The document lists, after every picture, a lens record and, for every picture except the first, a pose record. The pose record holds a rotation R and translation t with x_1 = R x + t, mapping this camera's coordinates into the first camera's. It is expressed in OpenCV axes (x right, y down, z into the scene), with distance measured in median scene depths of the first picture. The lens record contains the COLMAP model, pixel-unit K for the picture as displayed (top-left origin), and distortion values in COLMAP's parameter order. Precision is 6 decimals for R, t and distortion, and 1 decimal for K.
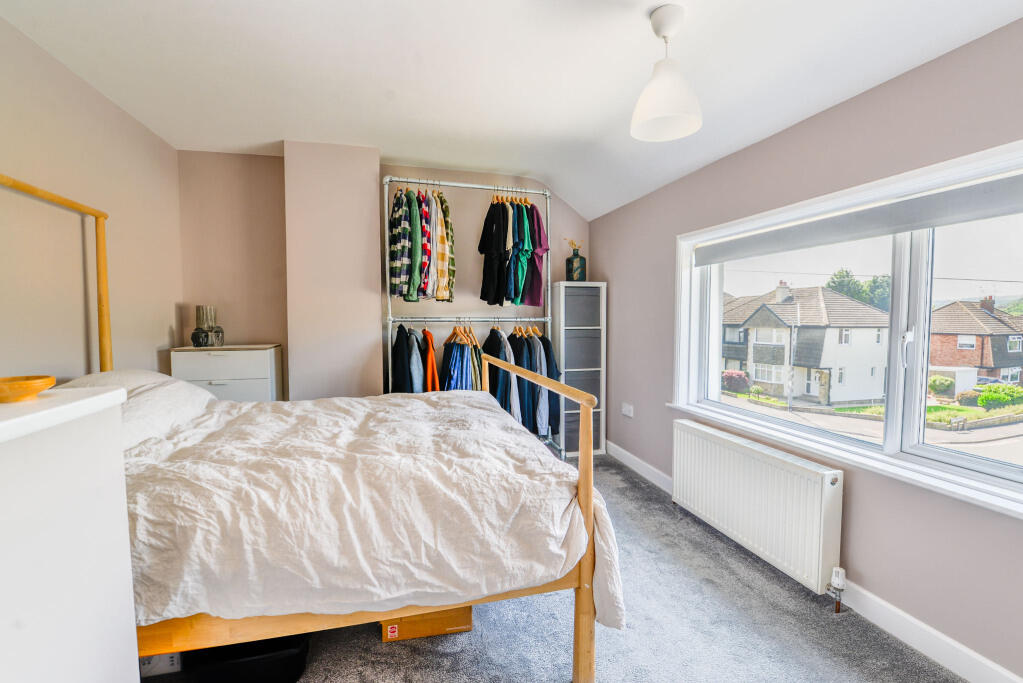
lens RADIAL K [[455.1, 0, 511.5], [0, 455.1, 341.5], [0, 0, 1]] dist [-0.001343, -0.000554]
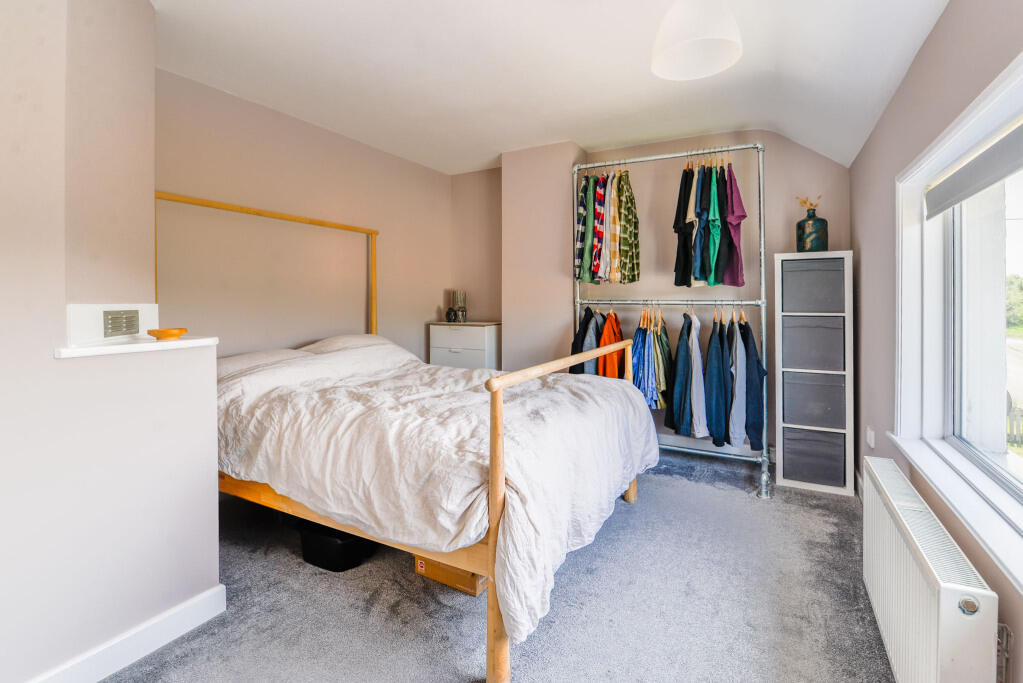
lens RADIAL K [[482.0, 0, 512.7], [0, 482.0, 298.7], [0, 0, 1]] dist [-0.000462, -0.000193]
pose [[0.725892, -0.001326, -0.687808, 0.398760], [-0.036370, 0.998525, -0.040309, -0.006671], [0.686847, 0.054275, 0.724773, 0.114084]]
